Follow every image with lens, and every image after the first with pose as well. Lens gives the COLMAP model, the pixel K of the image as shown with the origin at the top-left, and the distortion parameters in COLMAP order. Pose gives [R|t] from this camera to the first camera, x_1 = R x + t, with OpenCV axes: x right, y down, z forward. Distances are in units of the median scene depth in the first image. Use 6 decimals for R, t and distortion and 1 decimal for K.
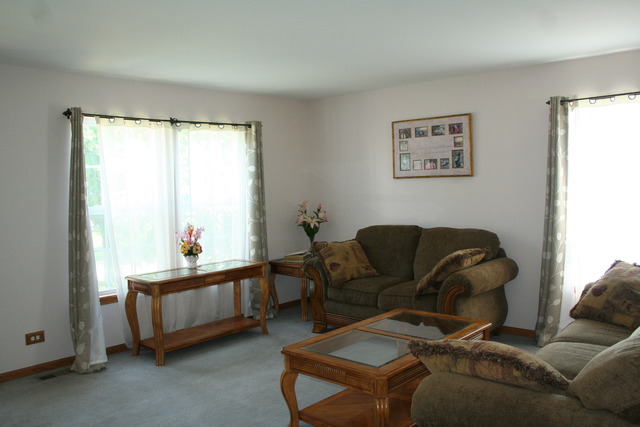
lens RADIAL K [[540.2, 0, 320.0], [0, 540.2, 213.5], [0, 0, 1]] dist [-0.148788, 0.140400]
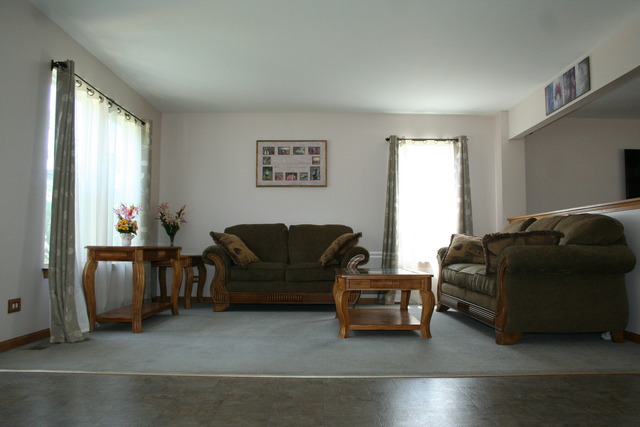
lens RADIAL K [[540.2, 0, 320.0], [0, 540.2, 213.5], [0, 0, 1]] dist [-0.148788, 0.140400]
pose [[0.742737, 0.075998, 0.665256, -0.612426], [0.012335, 0.991816, -0.127075, 0.165663], [-0.669469, 0.102589, 0.735721, 0.021280]]
